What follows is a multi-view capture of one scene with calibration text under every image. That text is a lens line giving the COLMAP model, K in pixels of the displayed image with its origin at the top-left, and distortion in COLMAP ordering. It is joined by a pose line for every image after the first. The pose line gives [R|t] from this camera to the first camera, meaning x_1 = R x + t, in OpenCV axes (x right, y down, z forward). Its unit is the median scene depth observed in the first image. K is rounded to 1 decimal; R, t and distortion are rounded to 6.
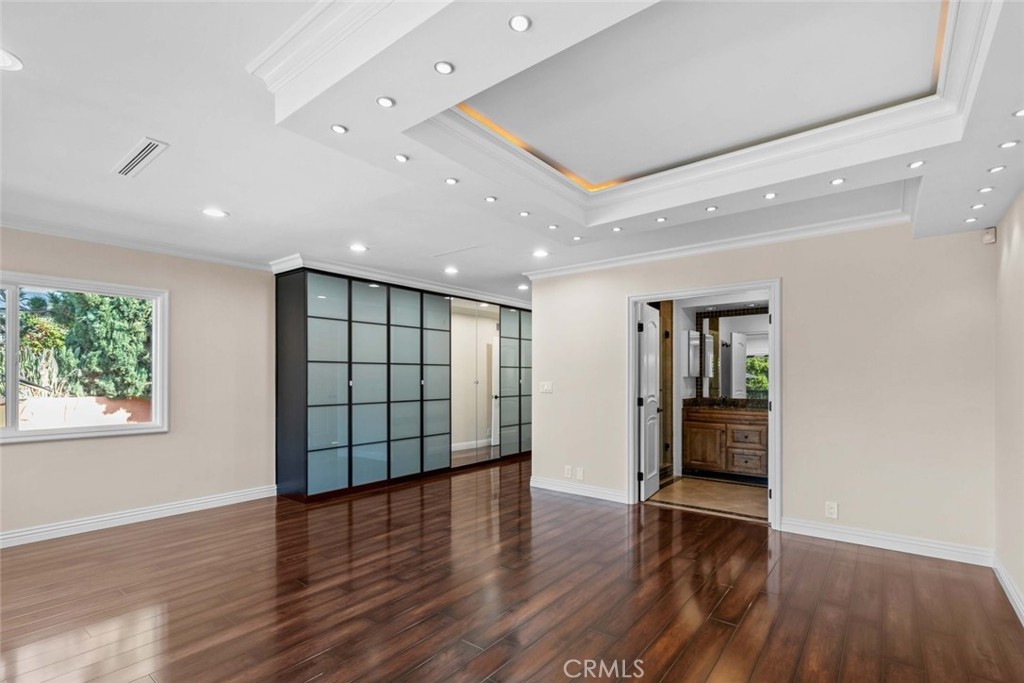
lens RADIAL K [[508.1, 0, 525.0], [0, 508.1, 381.2], [0, 0, 1]] dist [0.006064, 0.001861]
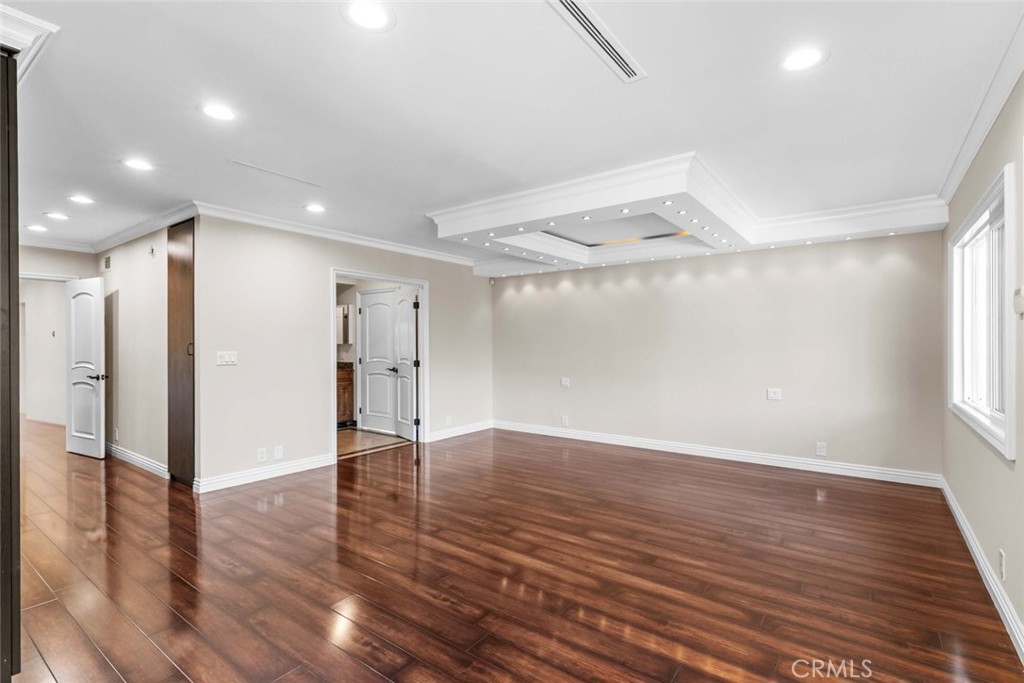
lens RADIAL K [[491.1, 0, 507.8], [0, 491.1, 340.7], [0, 0, 1]] dist [0.000351, 0.000581]
pose [[-0.027184, -0.001423, 0.999629, -0.966058], [0.006216, 0.999979, 0.001592, -0.018231], [-0.999611, 0.006257, -0.027175, 0.761072]]
